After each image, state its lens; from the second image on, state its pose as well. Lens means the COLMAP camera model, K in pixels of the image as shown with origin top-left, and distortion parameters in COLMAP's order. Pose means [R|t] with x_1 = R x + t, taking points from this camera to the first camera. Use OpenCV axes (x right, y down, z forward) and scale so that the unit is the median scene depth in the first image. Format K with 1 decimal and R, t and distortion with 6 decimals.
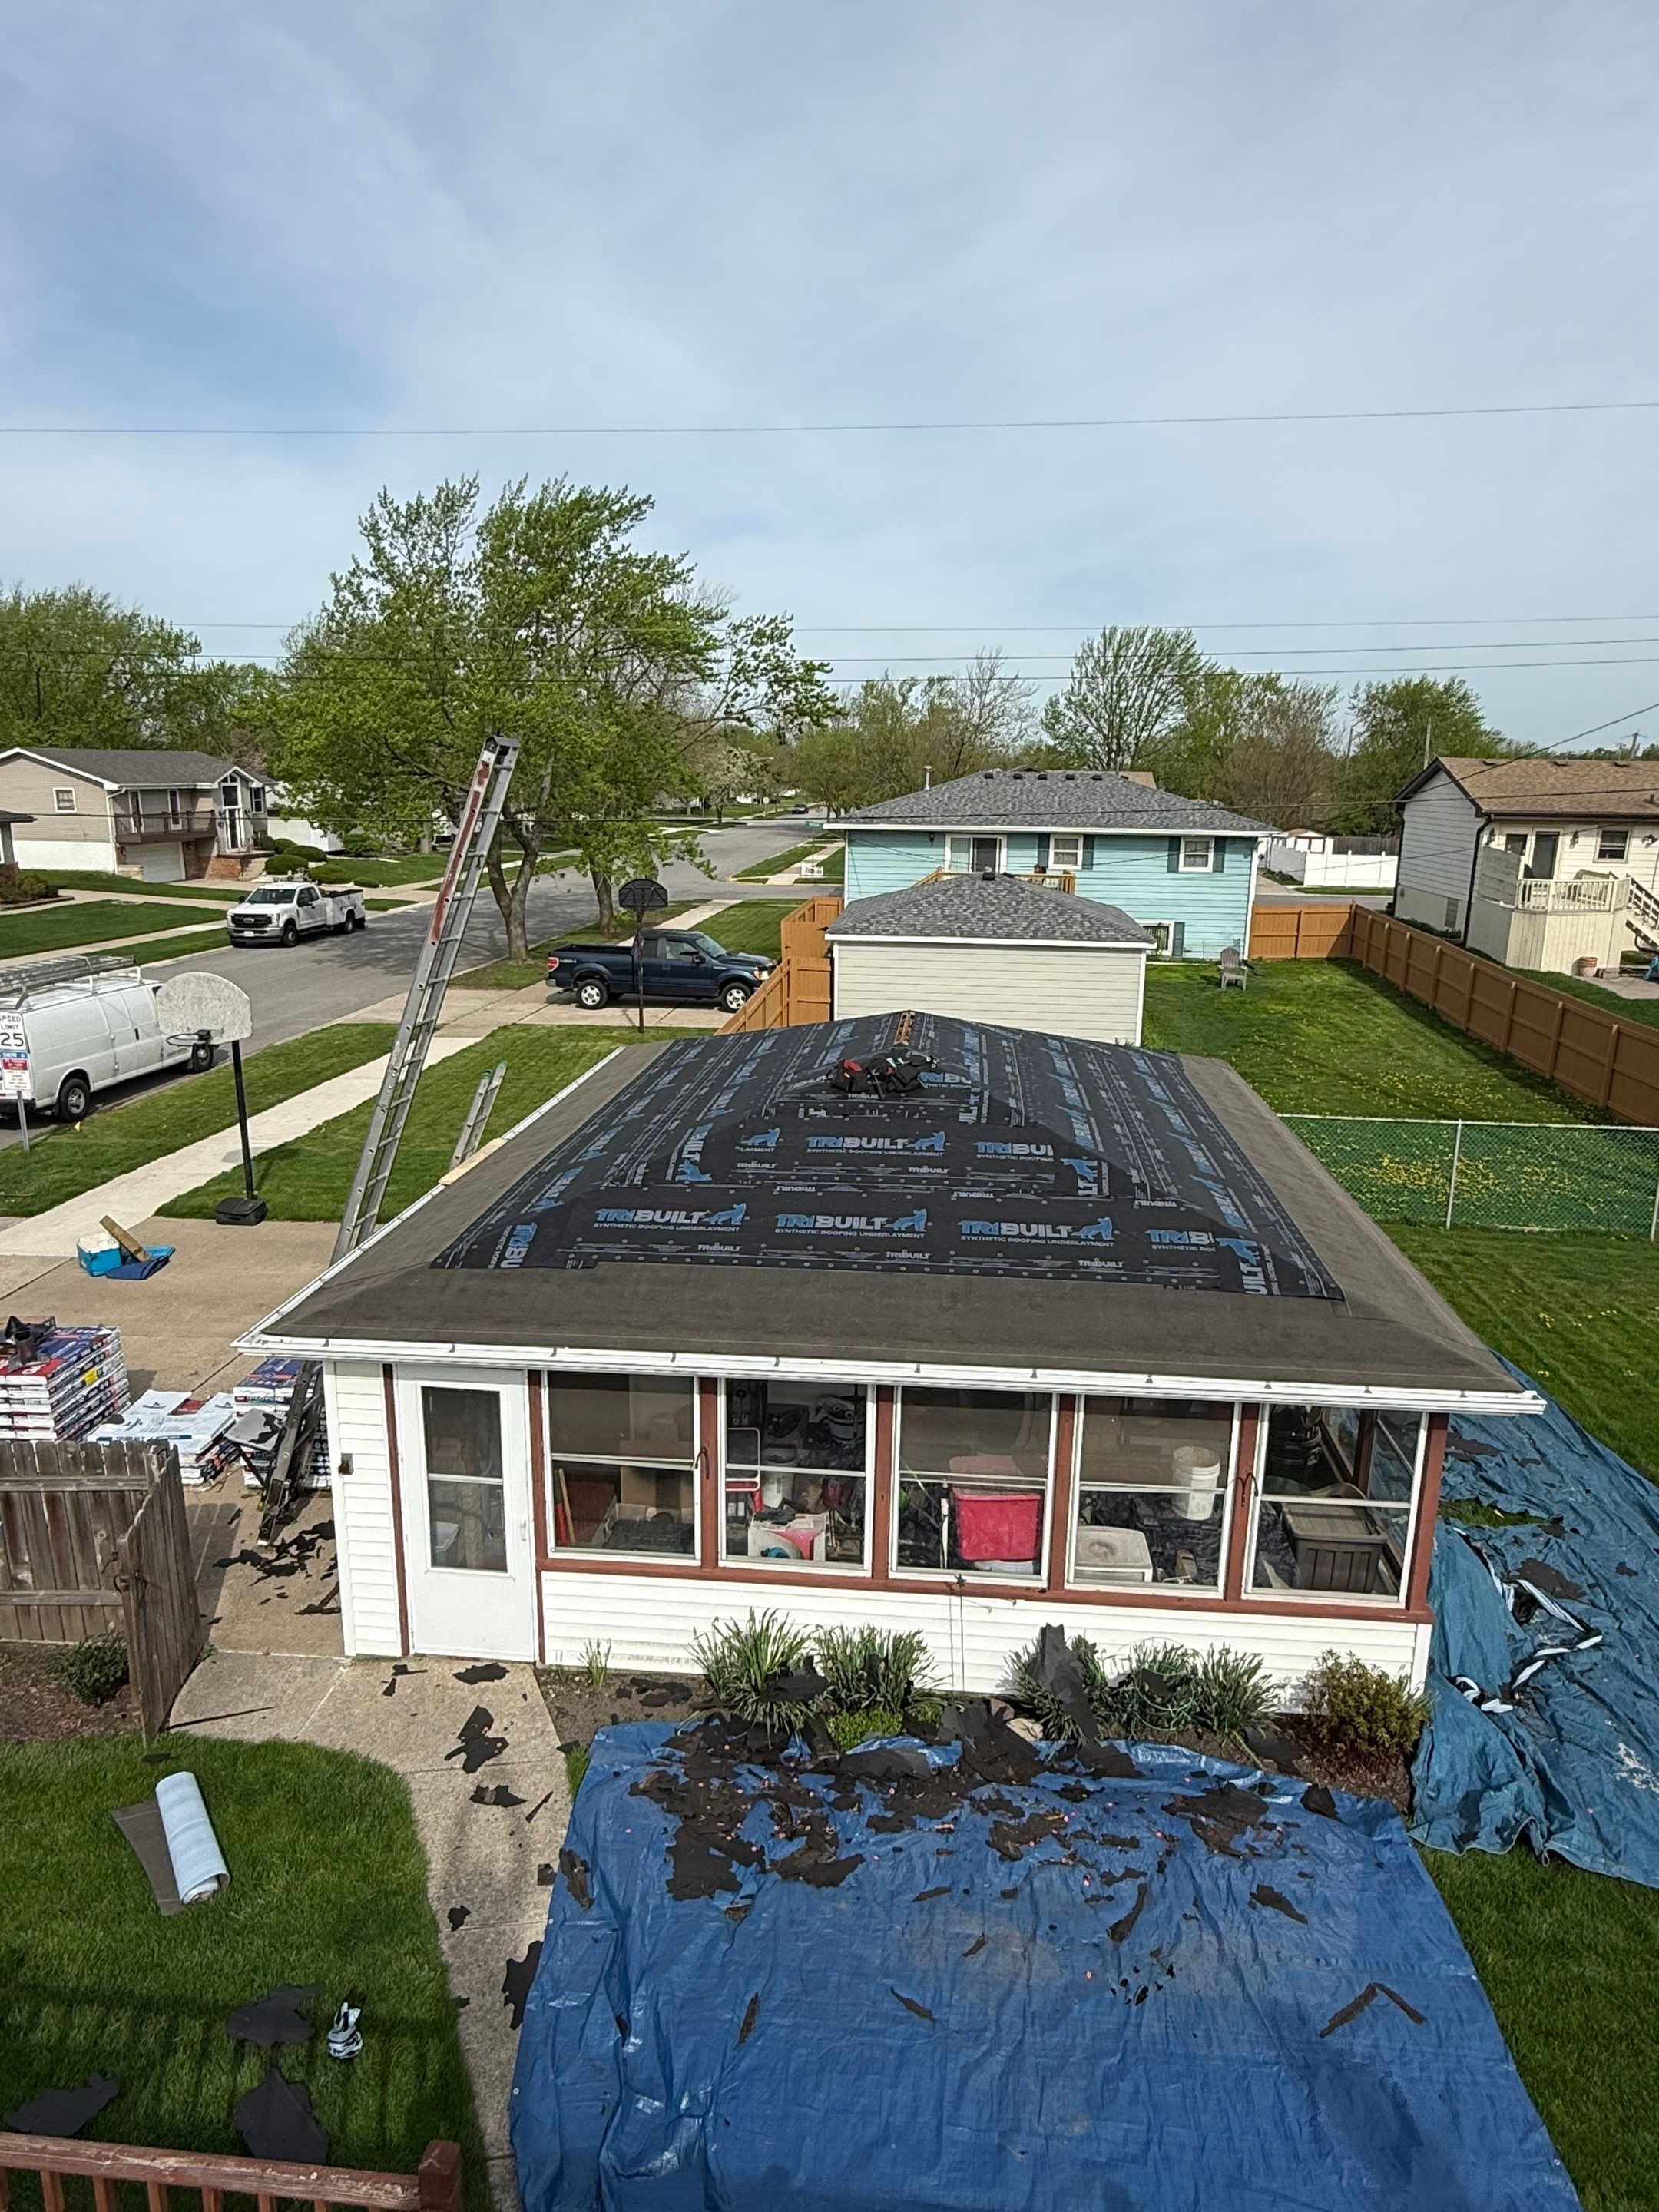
lens RADIAL K [[1376.5, 0, 829.5], [0, 1376.5, 1106.0], [0, 0, 1]] dist [0.008557, -0.000986]
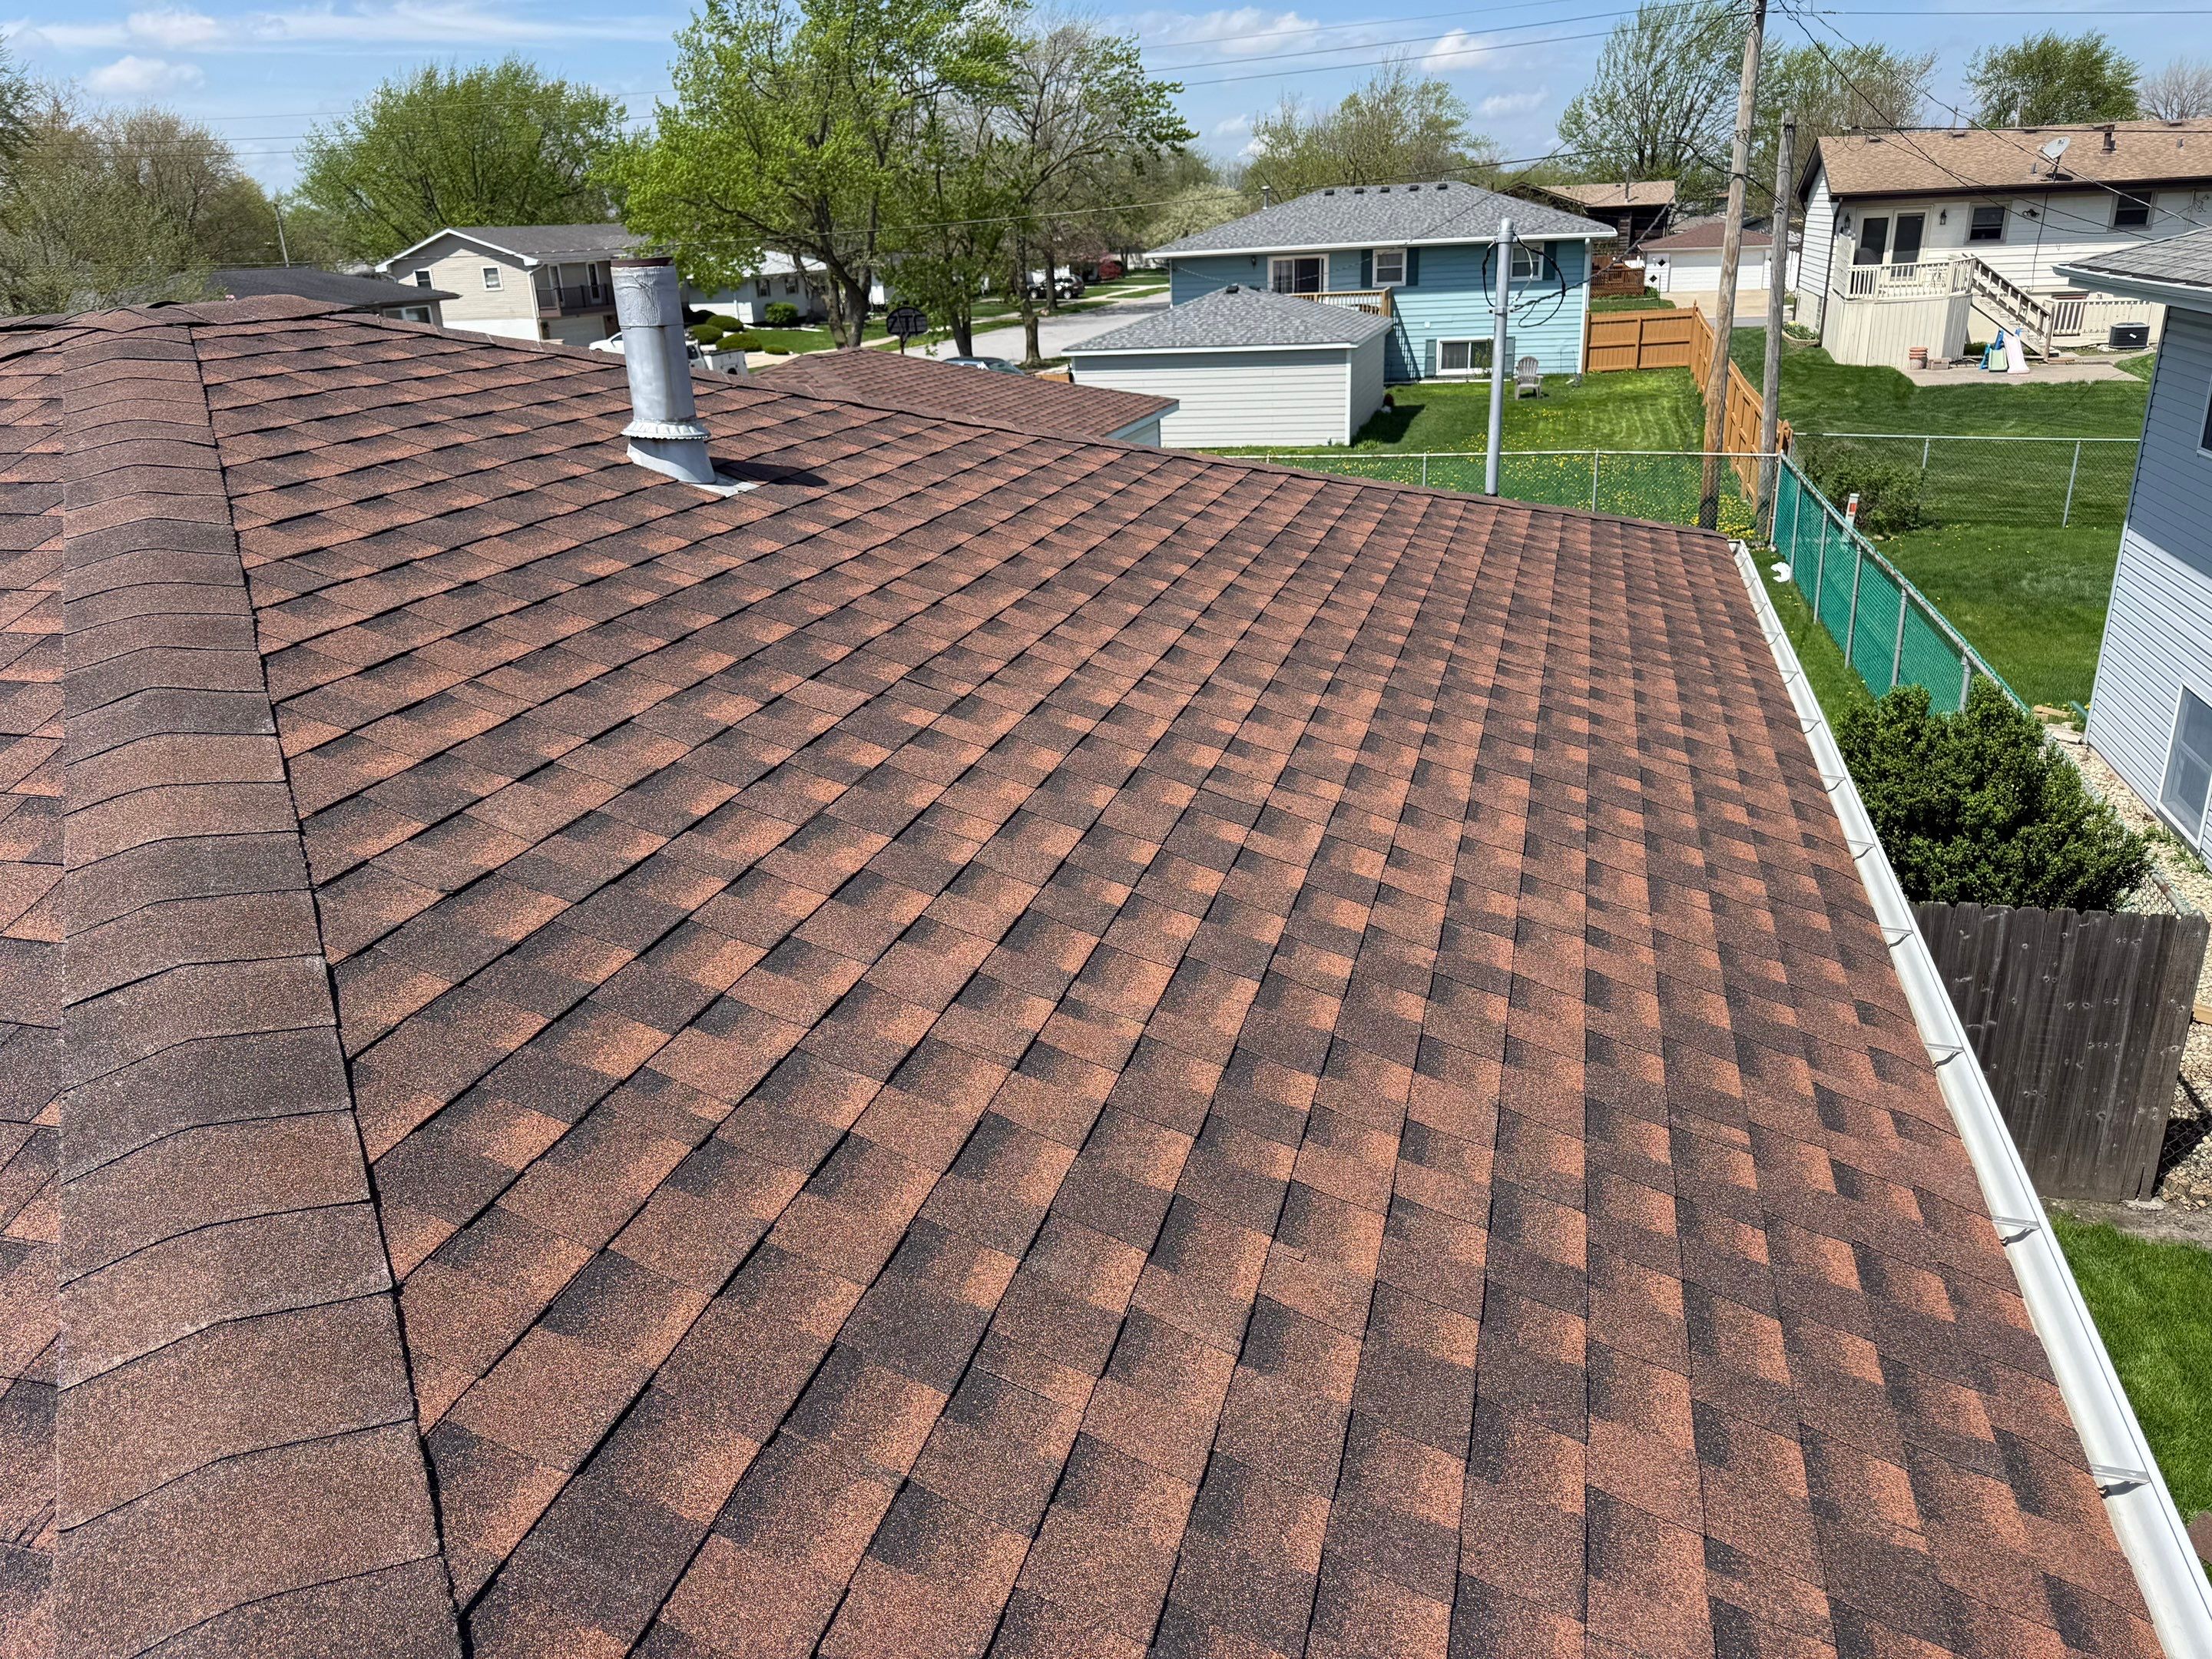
lens RADIAL K [[1560.2, 0, 1086.9], [0, 1560.2, 829.2], [0, 0, 1]] dist [0.033617, -0.023854]
pose [[0.980997, 0.012217, -0.193640, 0.187530], [0.013214, 0.991492, 0.129497, 0.066128], [0.193575, -0.129594, 0.972489, -0.184690]]
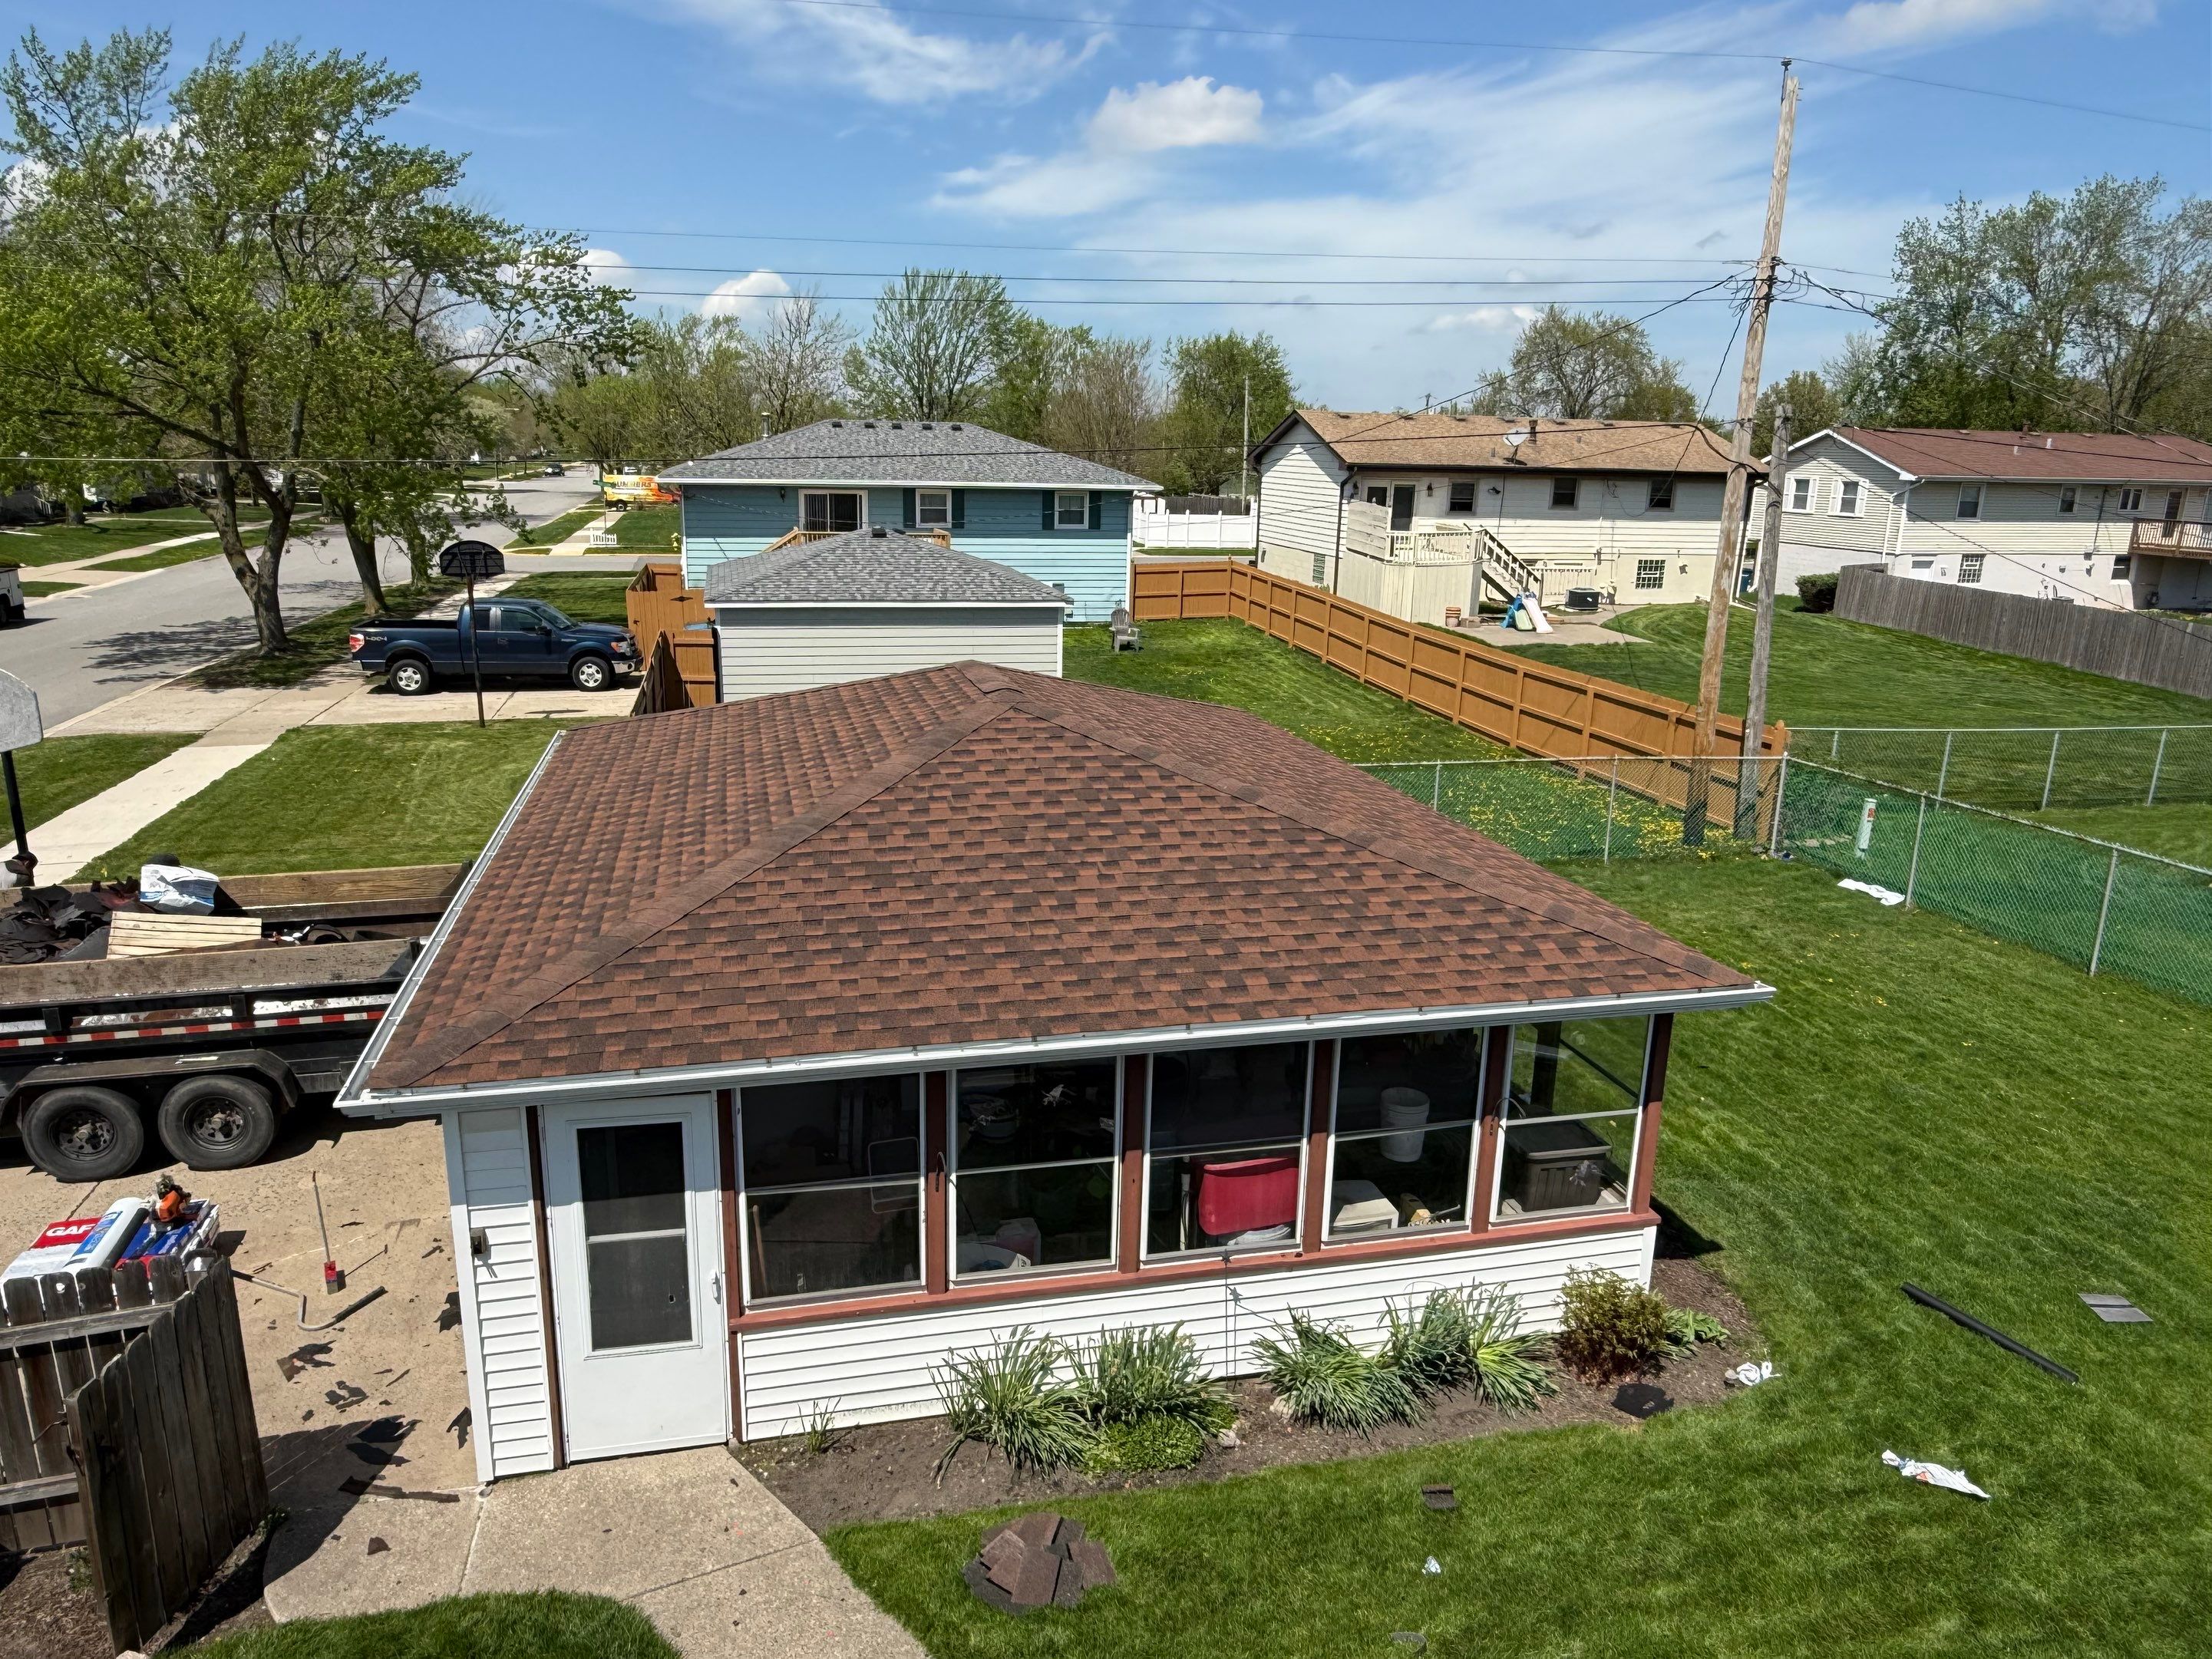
lens RADIAL K [[1521.4, 0, 1106.0], [0, 1521.4, 829.5], [0, 0, 1]] dist [0.002386, 0.015594]
pose [[0.947047, -0.075655, 0.312054, -0.052710], [0.069810, 0.997113, 0.029876, 0.004324], [-0.313414, -0.006509, 0.949594, 0.010784]]
